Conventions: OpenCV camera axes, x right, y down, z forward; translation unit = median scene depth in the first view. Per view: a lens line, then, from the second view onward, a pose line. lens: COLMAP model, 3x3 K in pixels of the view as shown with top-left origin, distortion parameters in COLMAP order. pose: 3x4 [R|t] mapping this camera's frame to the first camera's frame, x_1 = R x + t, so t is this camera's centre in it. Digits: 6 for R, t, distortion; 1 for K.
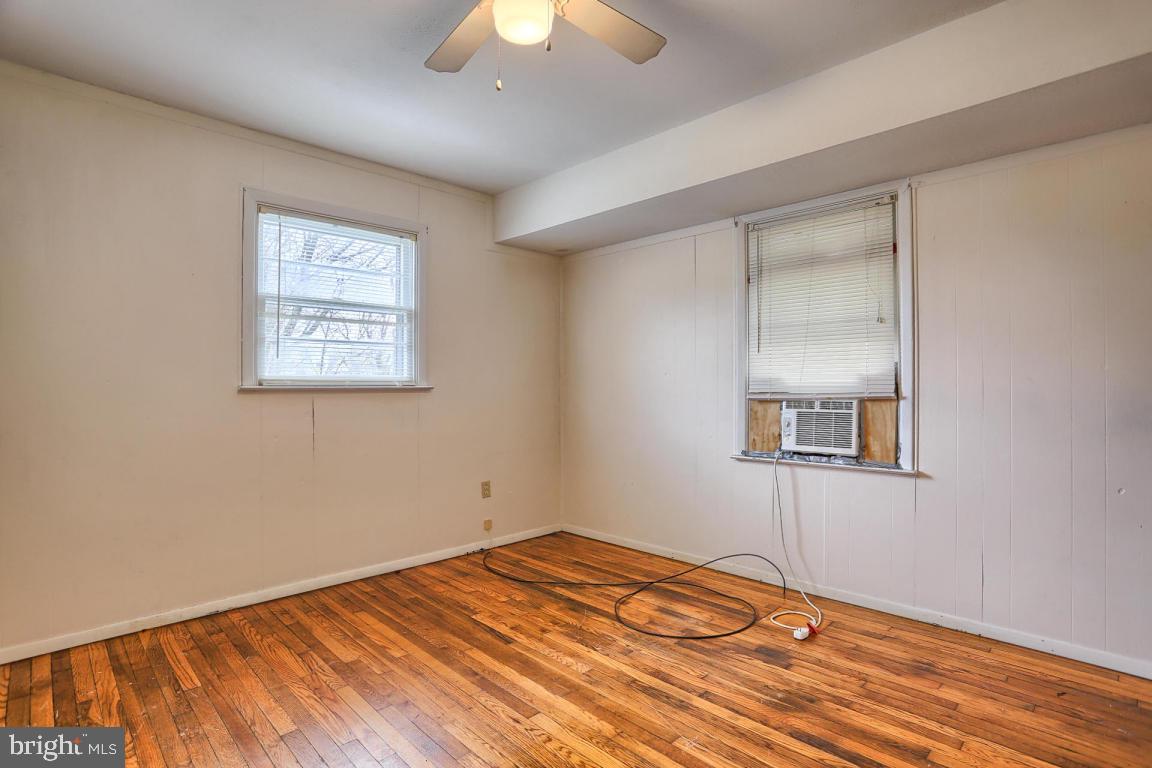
lens RADIAL K [[576.5, 0, 566.6], [0, 576.5, 385.6], [0, 0, 1]] dist [-0.083373, 0.045440]
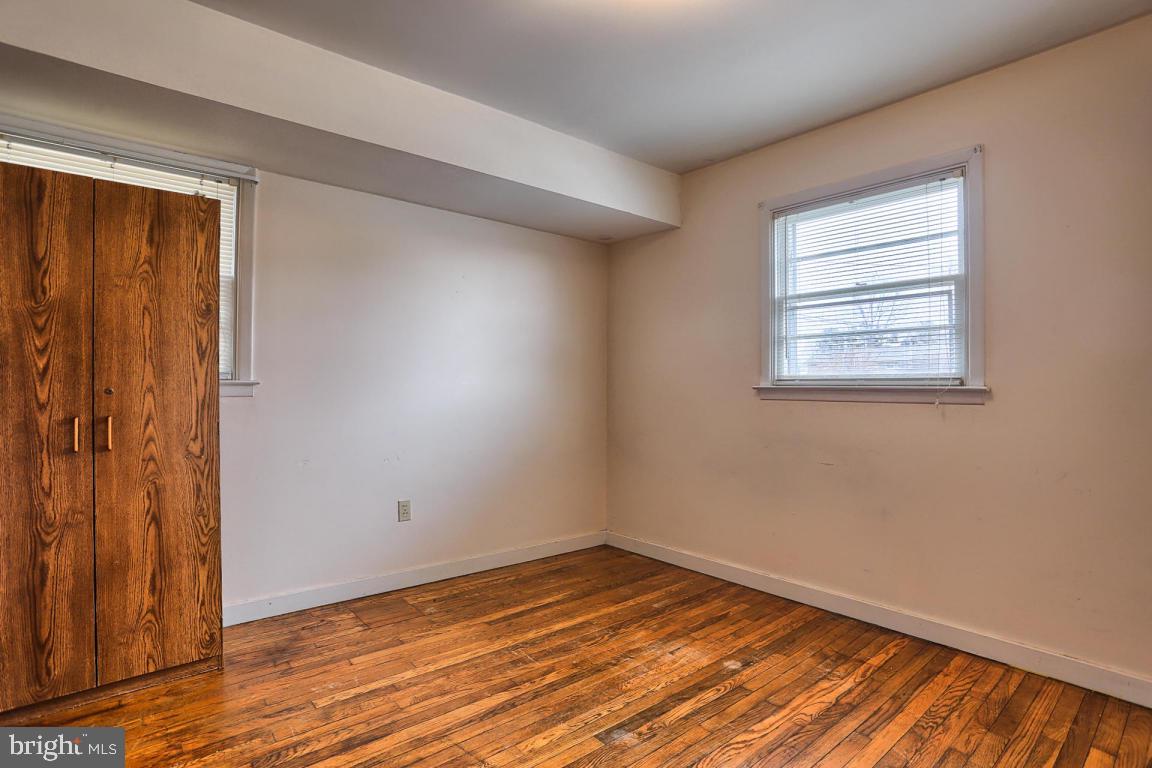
lens RADIAL K [[576.5, 0, 566.6], [0, 576.5, 385.6], [0, 0, 1]] dist [-0.083373, 0.045440]
pose [[-0.060740, 0.002940, -0.998149, 0.497182], [0.003362, 0.999991, 0.002741, -0.003370], [0.998148, -0.003190, -0.060749, 0.631573]]
